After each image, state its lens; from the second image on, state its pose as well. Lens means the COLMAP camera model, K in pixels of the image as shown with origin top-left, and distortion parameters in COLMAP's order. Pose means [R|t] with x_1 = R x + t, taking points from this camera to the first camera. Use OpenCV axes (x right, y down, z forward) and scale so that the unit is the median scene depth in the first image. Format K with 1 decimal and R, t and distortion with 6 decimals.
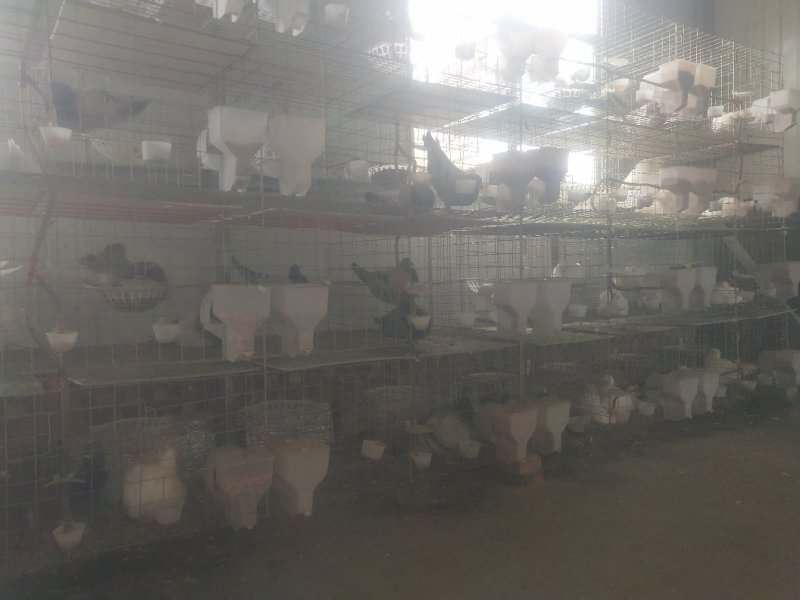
lens RADIAL K [[612.0, 0, 400.0], [0, 612.0, 300.0], [0, 0, 1]] dist [0.000215, 0.001060]
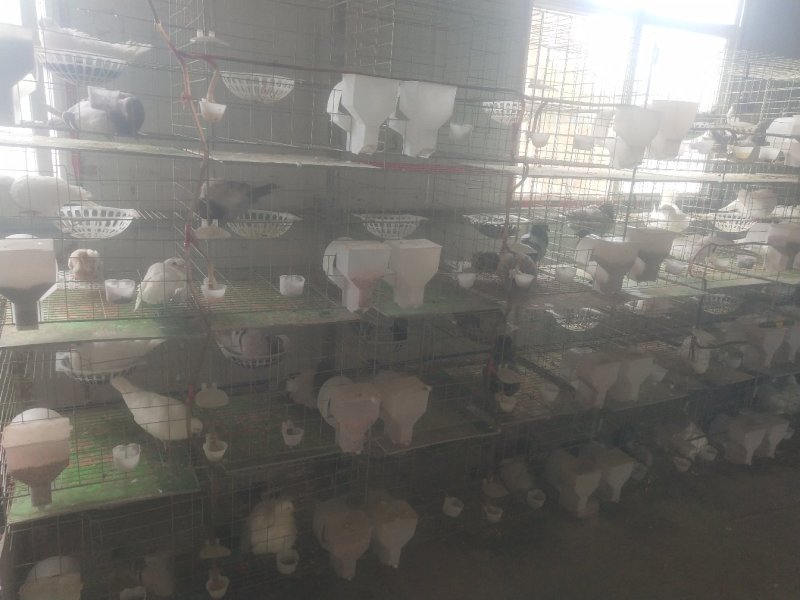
lens RADIAL K [[539.3, 0, 400.0], [0, 539.3, 300.0], [0, 0, 1]] dist [-0.000574, -0.000675]
pose [[0.980284, 0.118086, -0.158428, -0.021247], [-0.087207, 0.978023, 0.189385, -0.277617], [0.177310, -0.171835, 0.969038, 0.017448]]
